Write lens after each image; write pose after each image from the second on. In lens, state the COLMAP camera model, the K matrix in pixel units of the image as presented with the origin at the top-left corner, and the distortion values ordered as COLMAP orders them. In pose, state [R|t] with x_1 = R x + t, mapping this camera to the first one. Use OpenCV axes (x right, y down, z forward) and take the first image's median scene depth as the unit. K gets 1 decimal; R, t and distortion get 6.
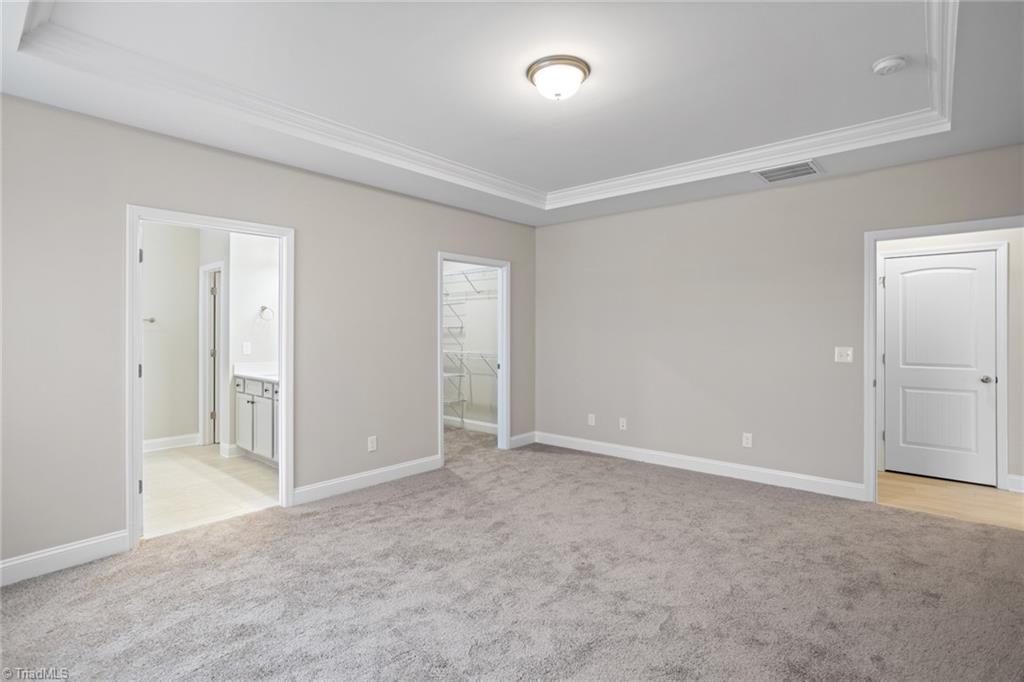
lens RADIAL K [[495.8, 0, 515.3], [0, 495.8, 339.5], [0, 0, 1]] dist [0.002927, 0.001548]
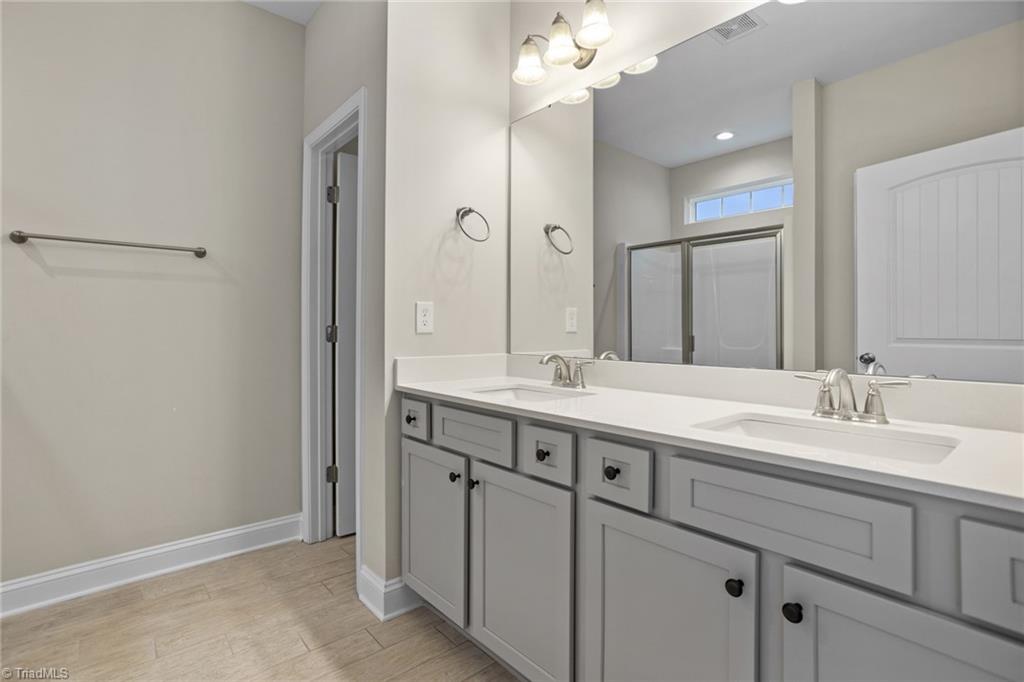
lens RADIAL K [[495.8, 0, 509.4], [0, 495.8, 335.7], [0, 0, 1]] dist [0.002927, 0.001548]
pose [[0.989304, -0.000903, -0.145863, -0.432470], [0.000984, 0.999999, 0.000484, 0.032395], [0.145862, -0.000622, 0.989305, 0.653766]]
